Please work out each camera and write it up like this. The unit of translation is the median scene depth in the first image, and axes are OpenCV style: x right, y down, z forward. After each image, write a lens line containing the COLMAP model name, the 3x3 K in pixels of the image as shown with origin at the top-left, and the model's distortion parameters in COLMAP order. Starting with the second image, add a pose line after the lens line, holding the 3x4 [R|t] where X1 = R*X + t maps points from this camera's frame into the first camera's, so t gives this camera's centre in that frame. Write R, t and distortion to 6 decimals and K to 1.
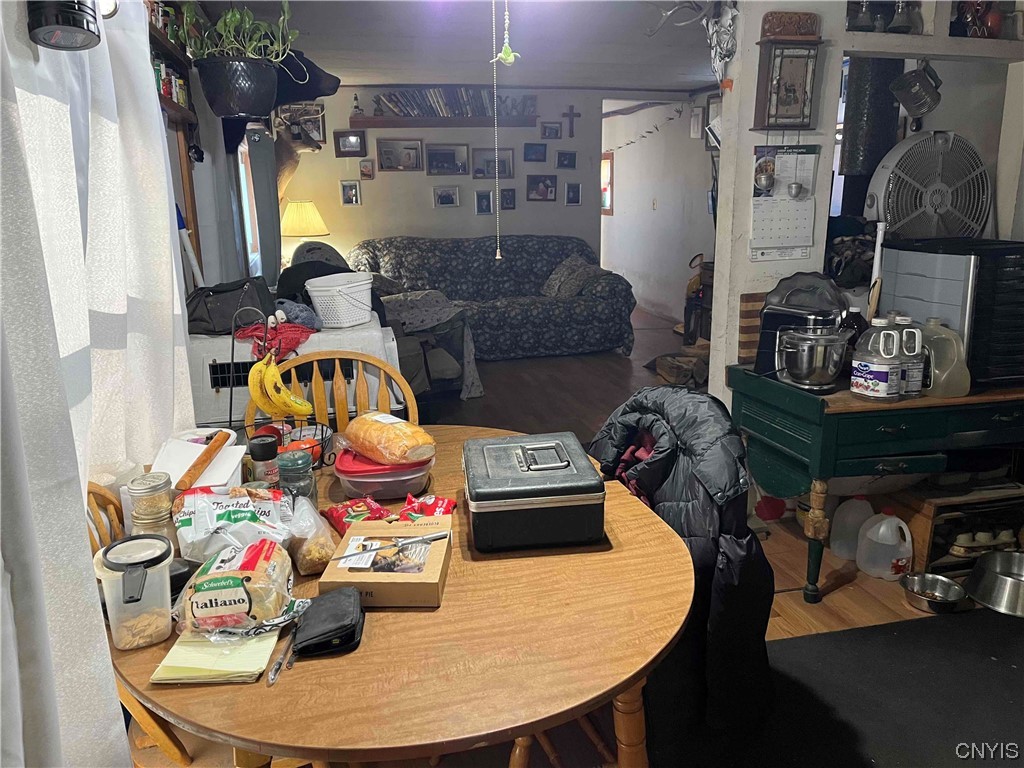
lens RADIAL K [[773.7, 0, 512.0], [0, 773.7, 384.0], [0, 0, 1]] dist [0.101814, -0.180992]
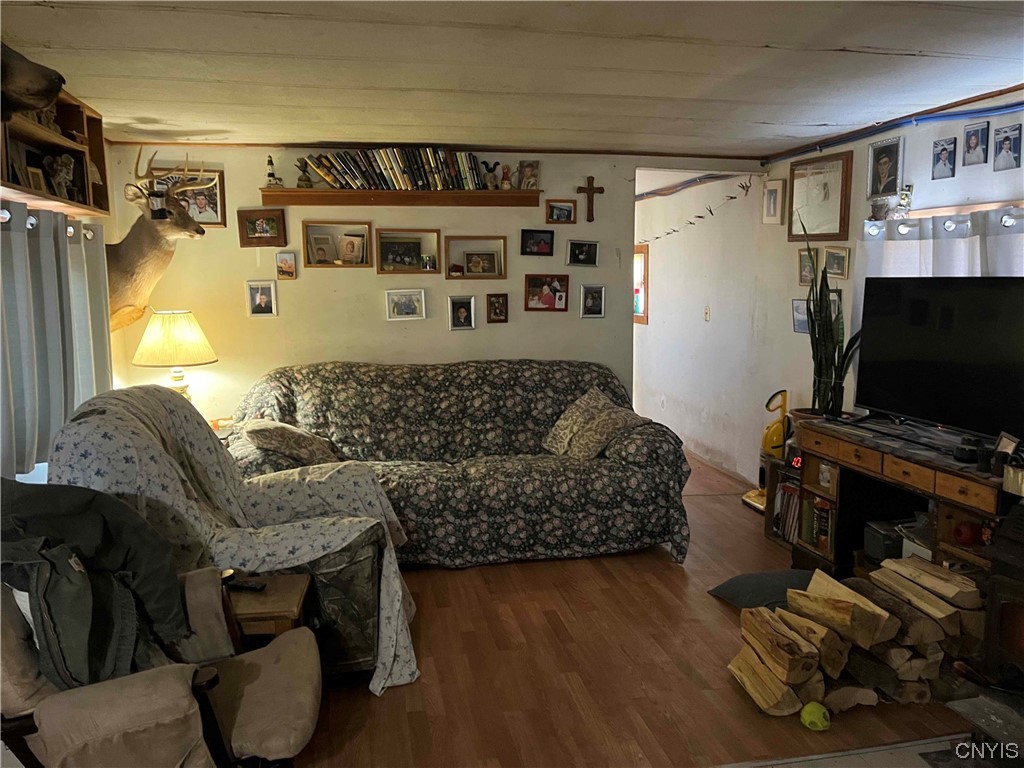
lens RADIAL K [[773.7, 0, 512.0], [0, 773.7, 384.0], [0, 0, 1]] dist [0.101814, -0.180992]
pose [[0.999245, 0.012444, -0.036817, 0.035373], [-0.016558, 0.993383, -0.113645, -0.097876], [0.035160, 0.114169, 0.992839, 0.345116]]
